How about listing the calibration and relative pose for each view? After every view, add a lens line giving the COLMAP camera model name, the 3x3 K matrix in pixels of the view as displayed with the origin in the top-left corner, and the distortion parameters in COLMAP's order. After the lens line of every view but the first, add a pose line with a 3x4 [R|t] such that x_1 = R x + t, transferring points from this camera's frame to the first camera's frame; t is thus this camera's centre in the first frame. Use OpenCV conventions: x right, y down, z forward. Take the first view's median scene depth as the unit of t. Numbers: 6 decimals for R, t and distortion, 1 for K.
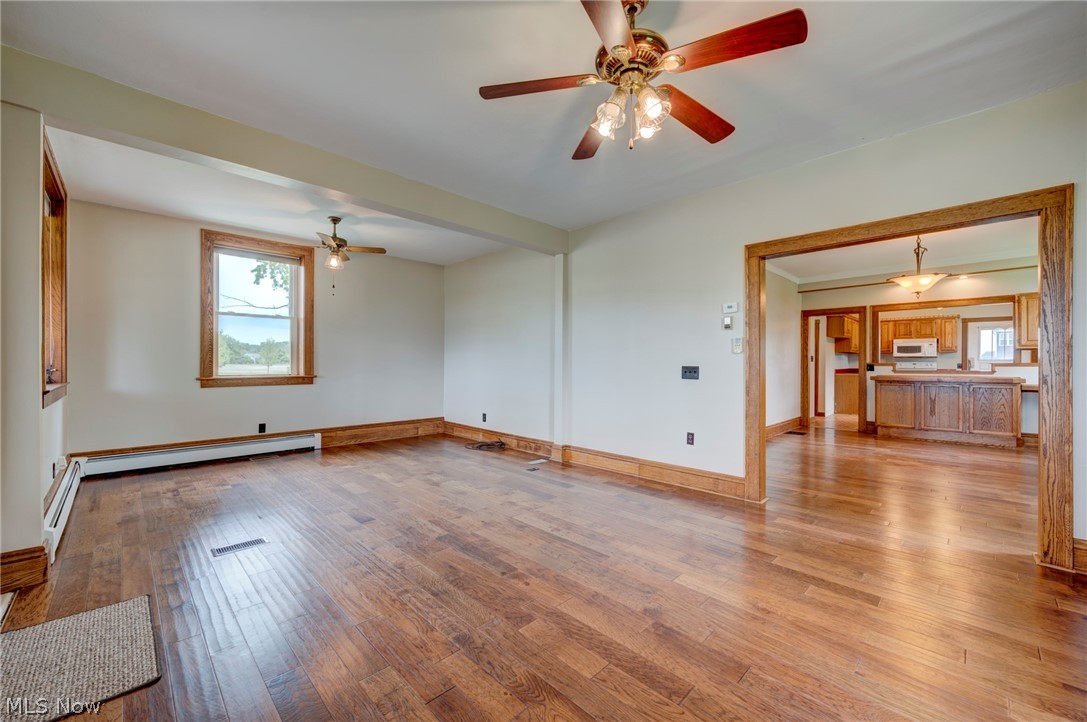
lens RADIAL K [[430.8, 0, 547.0], [0, 430.8, 360.0], [0, 0, 1]] dist [0.000463, -0.000019]
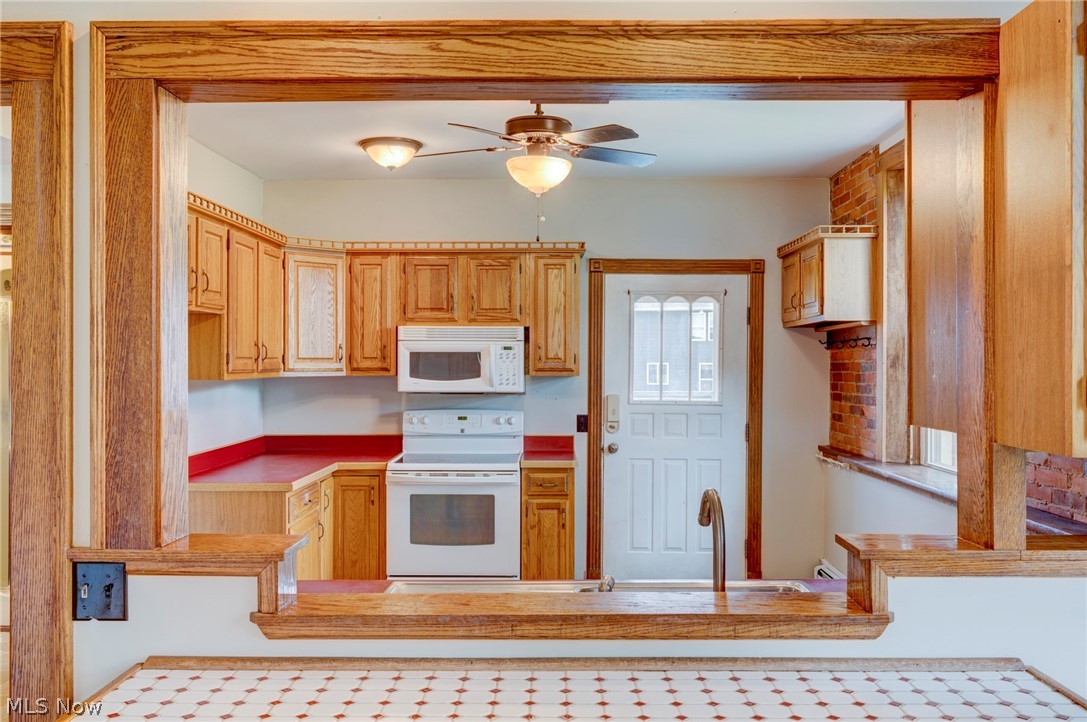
lens RADIAL K [[938.5, 0, 543.5], [0, 938.5, 361.0], [0, 0, 1]] dist [0.002729, 0.001488]
pose [[0.721096, -0.003951, 0.692824, 0.499165], [-0.001547, 0.999972, 0.007313, -0.031971], [-0.692834, -0.006345, 0.721070, 0.560474]]
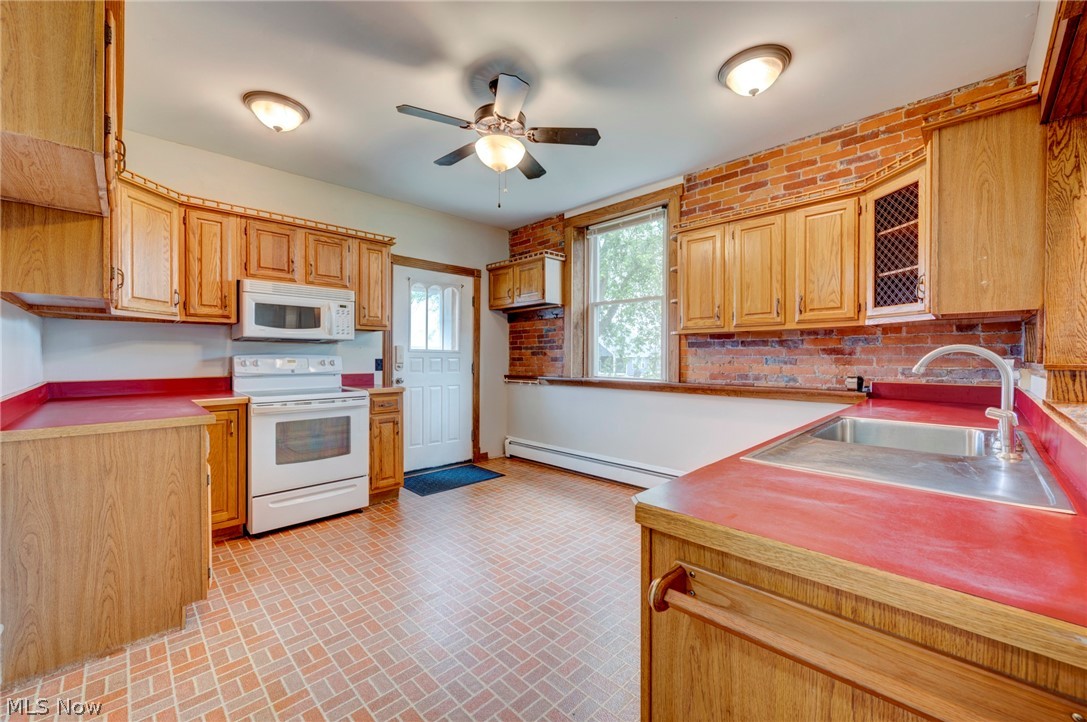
lens RADIAL K [[430.8, 0, 547.0], [0, 430.8, 360.0], [0, 0, 1]] dist [0.000463, -0.000019]
pose [[0.004900, -0.012409, 0.999911, 0.531782], [-0.006121, 0.999904, 0.012439, 0.002781], [-0.999969, -0.006182, 0.004824, 0.823473]]
